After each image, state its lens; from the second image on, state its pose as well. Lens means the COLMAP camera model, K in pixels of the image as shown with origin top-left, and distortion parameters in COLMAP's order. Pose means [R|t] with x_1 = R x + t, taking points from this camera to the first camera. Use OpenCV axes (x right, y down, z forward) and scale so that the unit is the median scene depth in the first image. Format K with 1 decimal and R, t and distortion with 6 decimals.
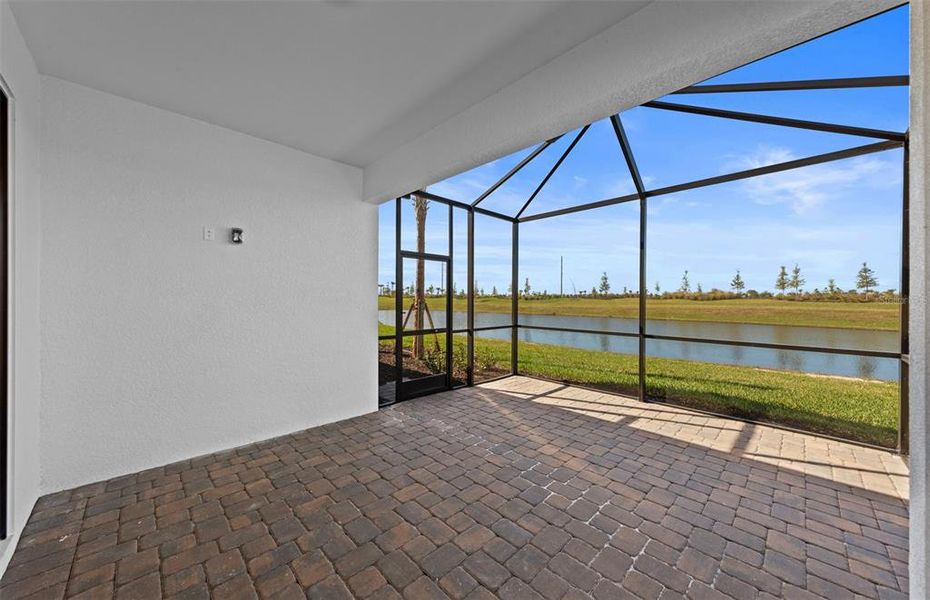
lens RADIAL K [[331.1, 0, 464.3], [0, 331.1, 292.9], [0, 0, 1]] dist [0.007652, -0.001784]
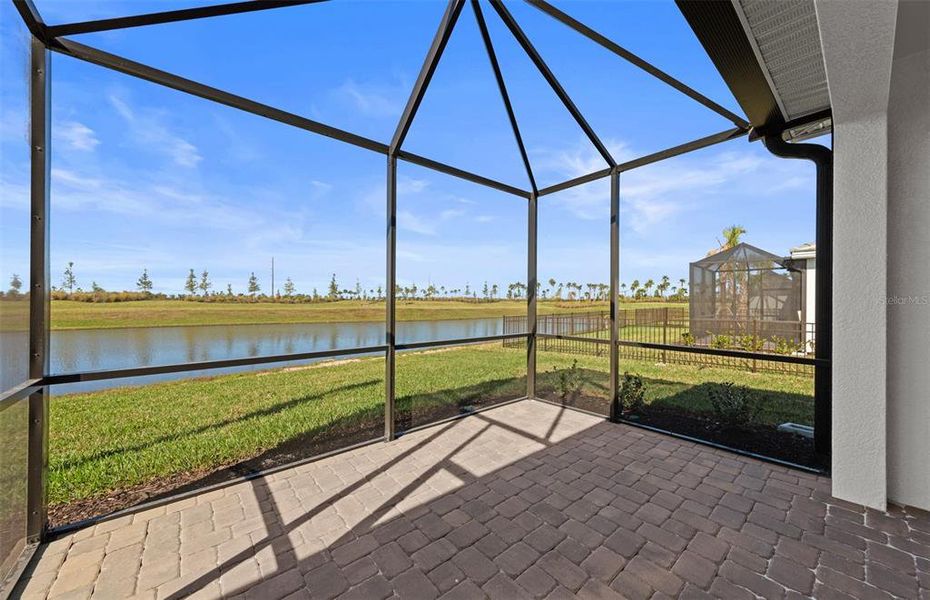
lens RADIAL K [[331.1, 0, 464.5], [0, 331.1, 302.3], [0, 0, 1]] dist [0.007652, -0.001784]
pose [[0.077442, -0.004551, 0.996986, -0.150234], [-0.018786, 0.999805, 0.006023, 0.020667], [-0.996820, -0.019196, 0.077341, 0.716728]]
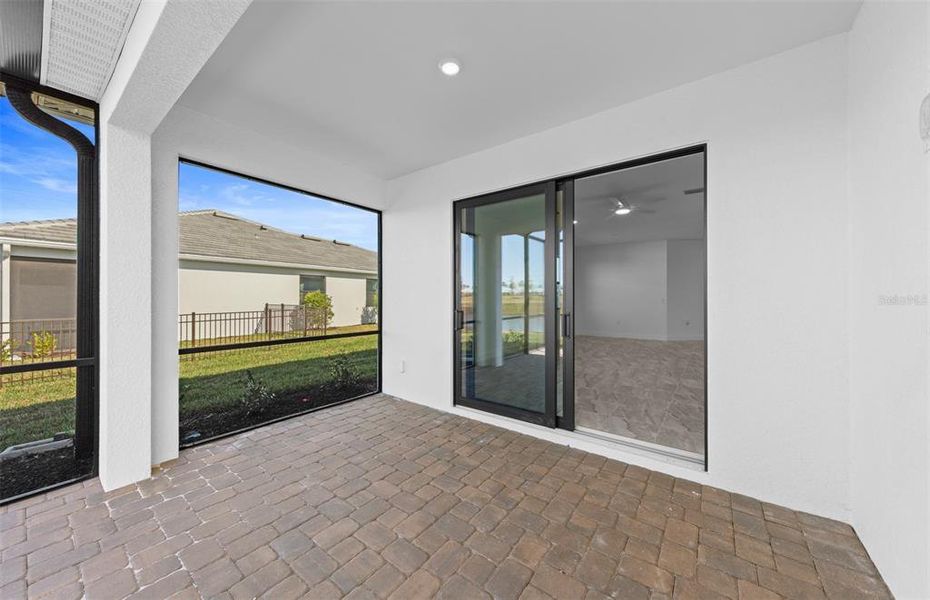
lens RADIAL K [[331.1, 0, 466.9], [0, 331.1, 295.8], [0, 0, 1]] dist [0.007652, -0.001784]
pose [[-0.987962, -0.003742, -0.154653, -0.075186], [-0.000363, 0.999761, -0.021870, 0.020293], [0.154698, -0.021551, -0.987727, 0.777823]]
